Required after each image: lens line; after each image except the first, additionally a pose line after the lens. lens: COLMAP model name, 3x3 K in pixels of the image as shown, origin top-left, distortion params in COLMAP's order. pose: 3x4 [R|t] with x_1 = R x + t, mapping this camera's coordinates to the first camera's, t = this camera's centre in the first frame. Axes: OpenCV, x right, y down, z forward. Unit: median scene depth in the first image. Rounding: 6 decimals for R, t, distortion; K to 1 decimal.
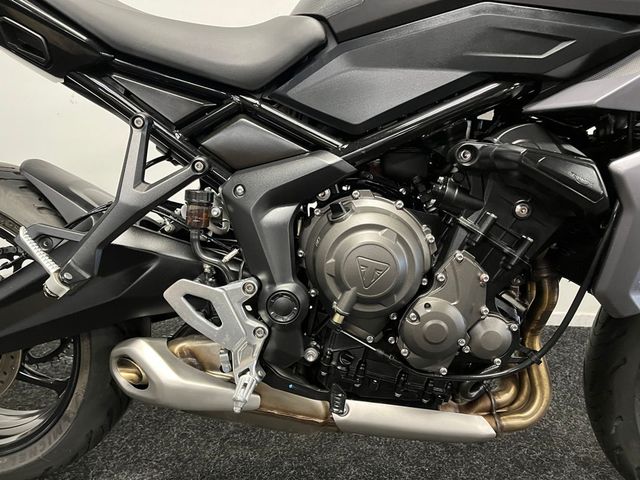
lens RADIAL K [[489.5, 0, 320.0], [0, 489.5, 240.0], [0, 0, 1]] dist [0.061364, -0.081464]
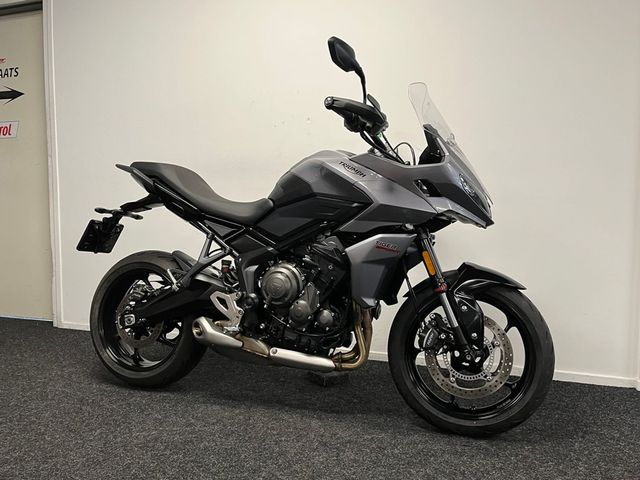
lens RADIAL K [[538.2, 0, 321.7], [0, 538.2, 240.1], [0, 0, 1]] dist [0.038481, -0.000718]
pose [[0.955207, 0.001657, -0.295933, 1.165307], [-0.071674, 0.971509, -0.225906, 0.437947], [0.287127, 0.236998, 0.928111, -1.688159]]
